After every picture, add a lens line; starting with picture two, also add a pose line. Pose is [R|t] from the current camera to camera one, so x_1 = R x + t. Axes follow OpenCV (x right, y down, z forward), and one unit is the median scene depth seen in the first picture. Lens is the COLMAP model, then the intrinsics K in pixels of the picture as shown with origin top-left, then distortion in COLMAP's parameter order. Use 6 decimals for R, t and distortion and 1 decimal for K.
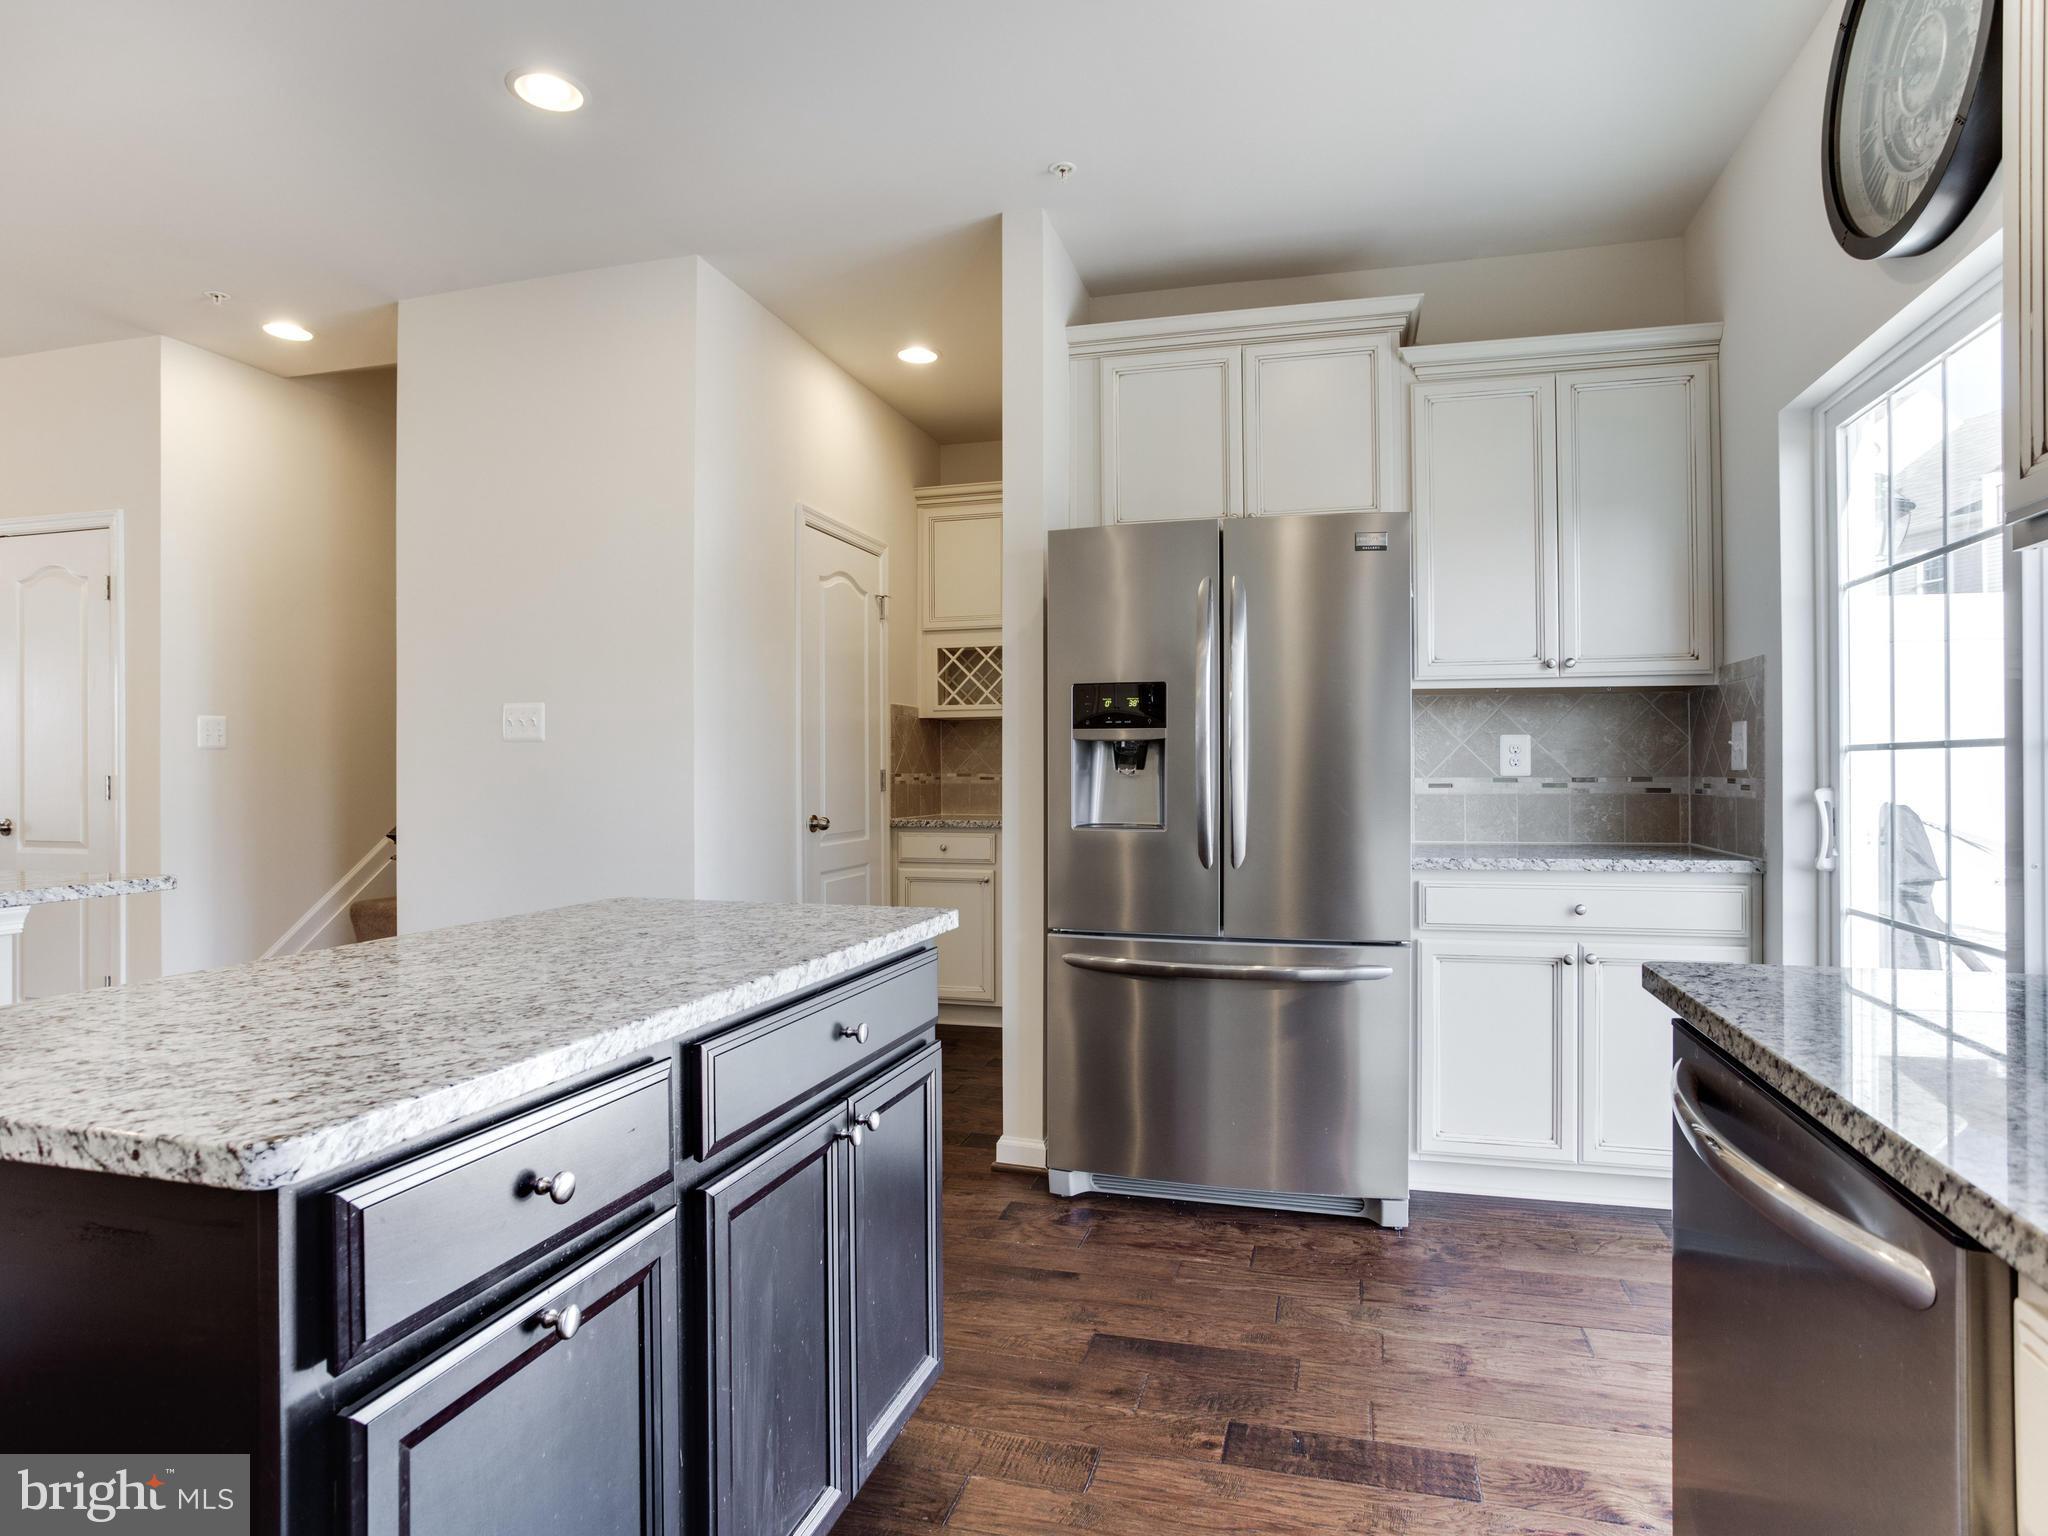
lens RADIAL K [[1138.1, 0, 1036.3], [0, 1138.1, 771.0], [0, 0, 1]] dist [-0.047507, 0.026880]
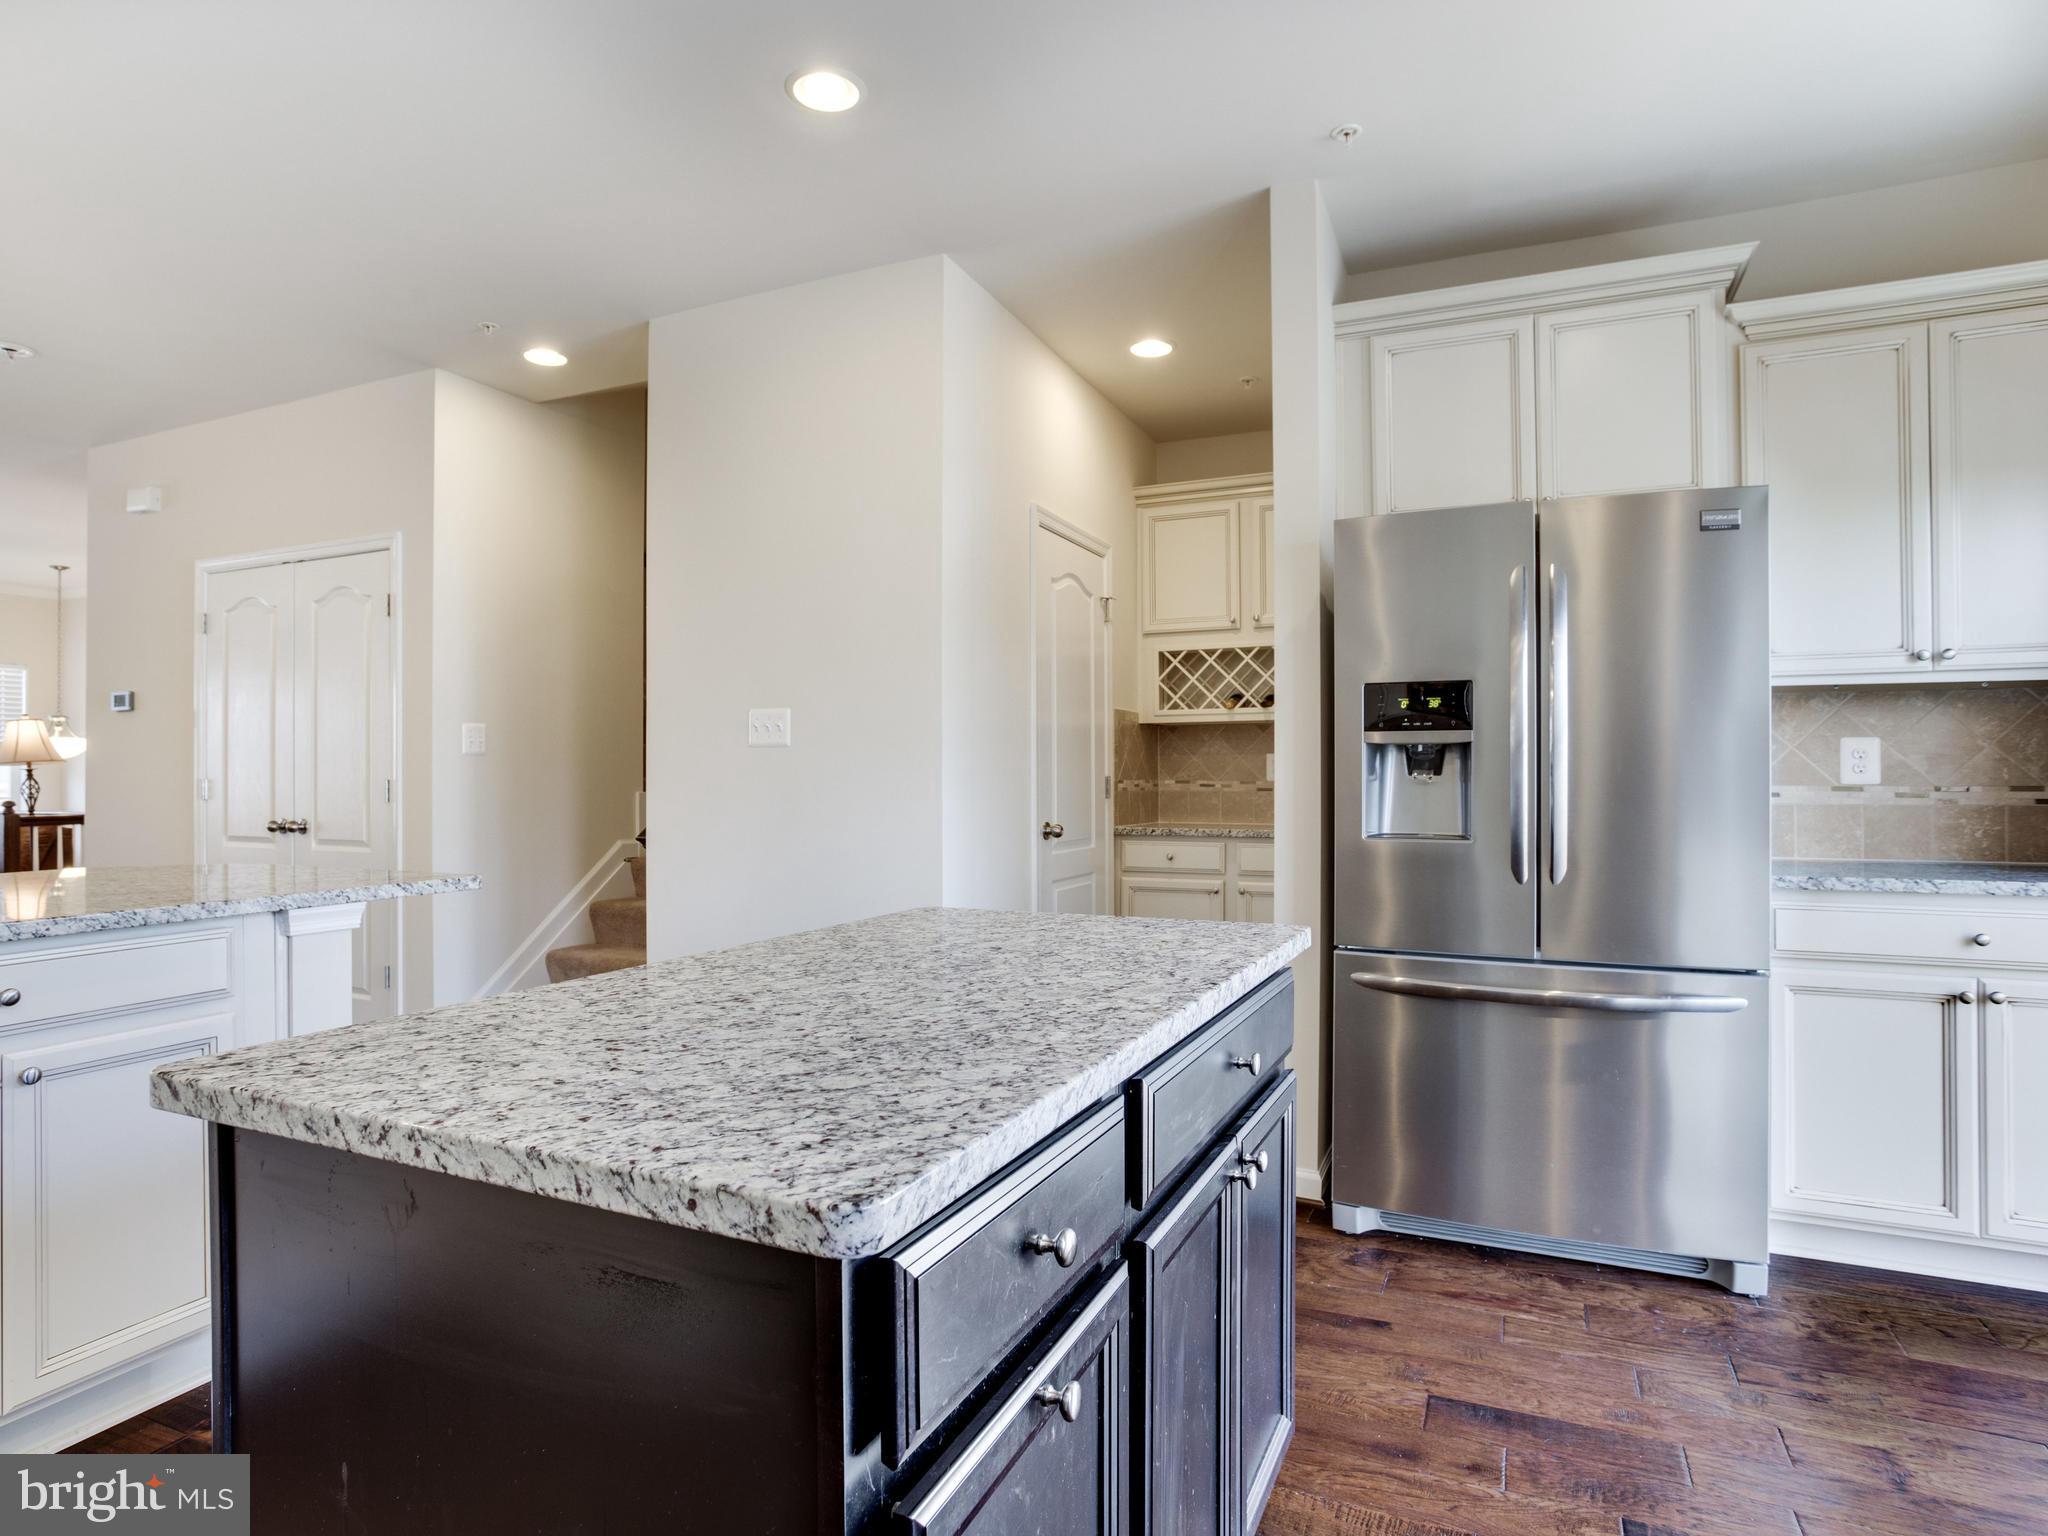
lens RADIAL K [[1138.1, 0, 1014.9], [0, 1138.1, 775.8], [0, 0, 1]] dist [-0.047507, 0.026880]
pose [[0.987340, 0.002591, -0.158599, -0.098926], [-0.002964, 0.999993, -0.002114, 0.001775], [0.158593, 0.002557, 0.987341, 0.038398]]
